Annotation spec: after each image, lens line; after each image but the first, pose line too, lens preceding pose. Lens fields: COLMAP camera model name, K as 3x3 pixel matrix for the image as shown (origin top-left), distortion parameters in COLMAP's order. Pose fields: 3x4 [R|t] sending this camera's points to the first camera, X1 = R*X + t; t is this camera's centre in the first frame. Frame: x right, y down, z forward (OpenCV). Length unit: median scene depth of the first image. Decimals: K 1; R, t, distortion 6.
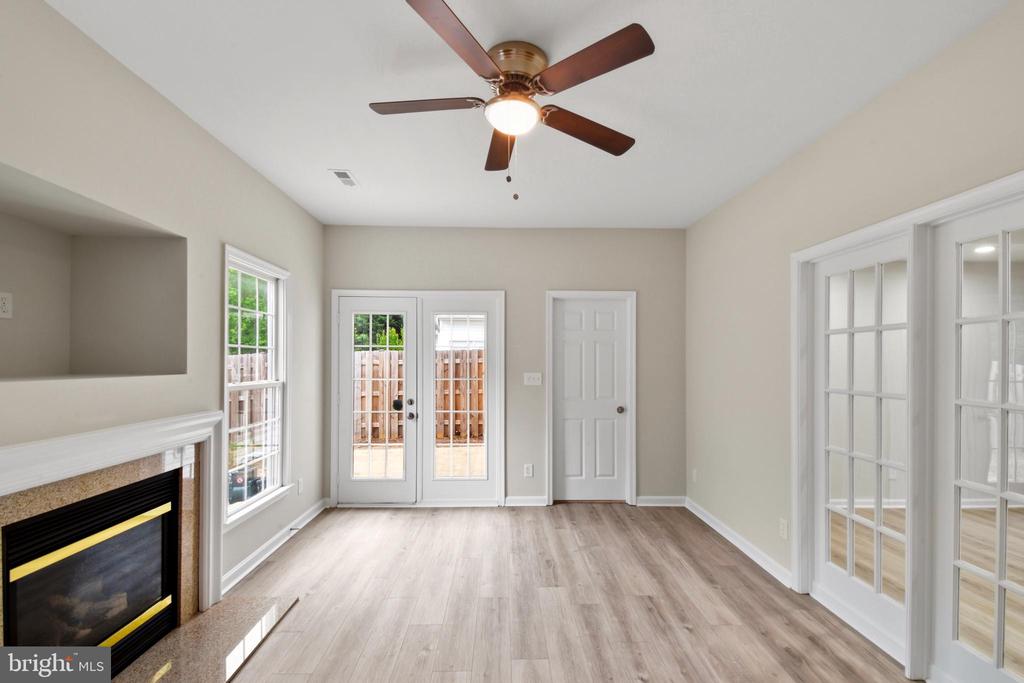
lens RADIAL K [[456.2, 0, 508.4], [0, 456.2, 354.3], [0, 0, 1]] dist [0.033274, -0.022930]
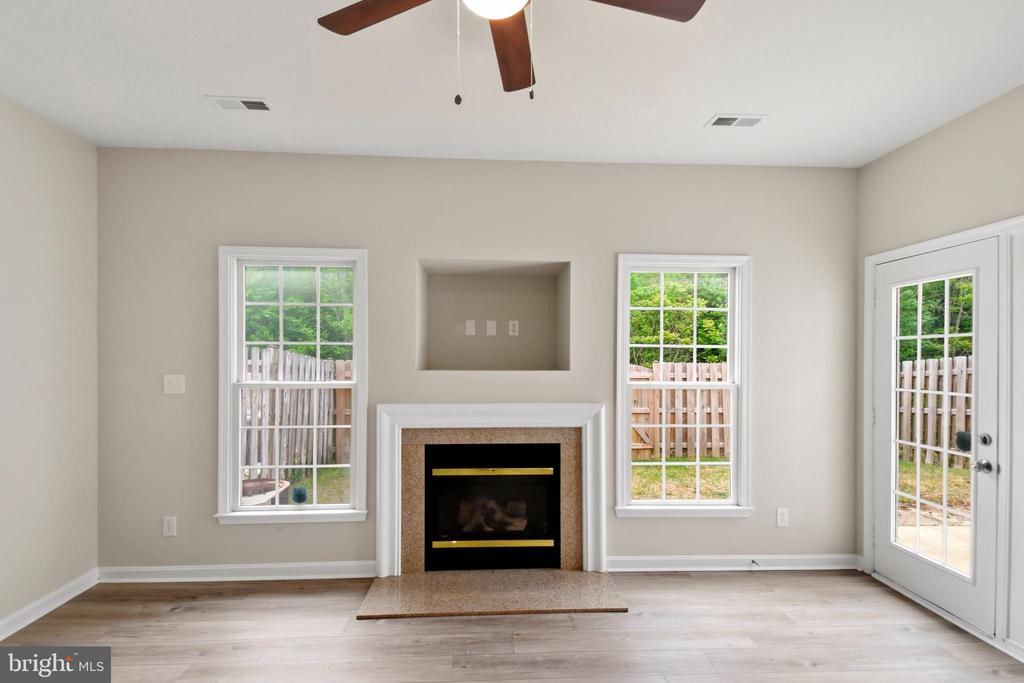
lens RADIAL K [[455.3, 0, 508.8], [0, 455.3, 360.0], [0, 0, 1]] dist [0.024166, -0.021878]
pose [[0.033505, -0.003687, -0.999432, 0.346047], [0.009598, 0.999948, -0.003367, 0.011133], [0.999392, -0.009480, 0.033539, 0.524214]]
